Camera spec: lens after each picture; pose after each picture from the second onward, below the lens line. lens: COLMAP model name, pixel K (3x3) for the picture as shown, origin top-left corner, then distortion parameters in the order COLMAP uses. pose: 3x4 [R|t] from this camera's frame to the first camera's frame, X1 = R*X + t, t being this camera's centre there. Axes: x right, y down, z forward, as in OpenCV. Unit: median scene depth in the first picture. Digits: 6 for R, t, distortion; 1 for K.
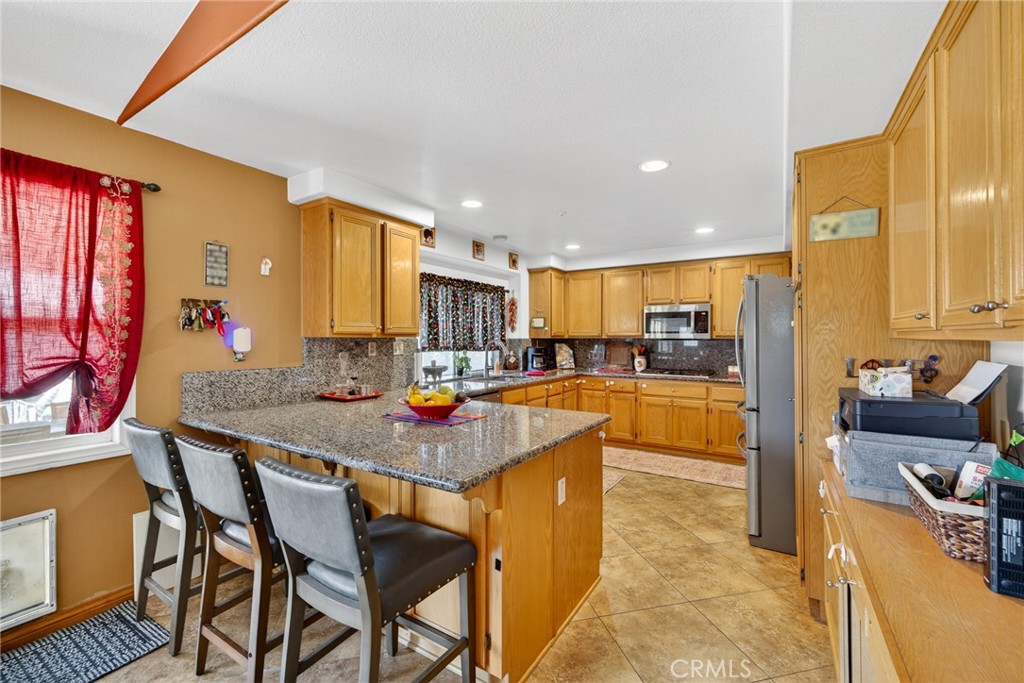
lens RADIAL K [[424.0, 0, 515.8], [0, 424.0, 340.5], [0, 0, 1]] dist [-0.001050, -0.000505]
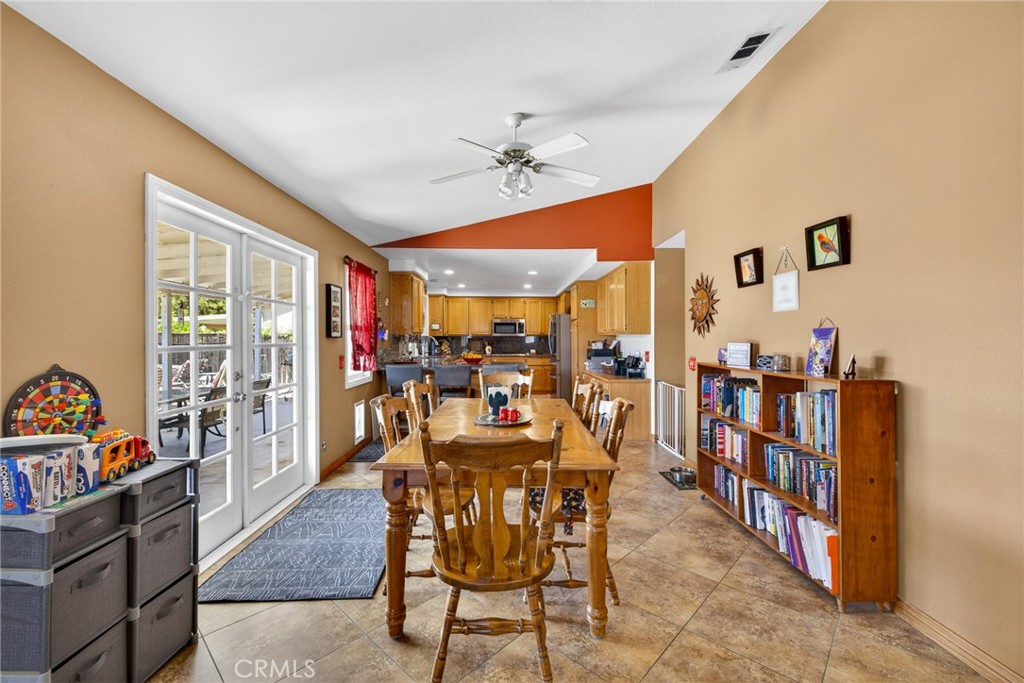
lens RADIAL K [[424.0, 0, 511.1], [0, 424.0, 338.7], [0, 0, 1]] dist [-0.001050, -0.000505]
pose [[0.838055, 0.001704, 0.545583, -0.697529], [0.001824, 0.999981, -0.005924, 0.019286], [-0.545583, 0.005960, 0.838036, -0.667812]]
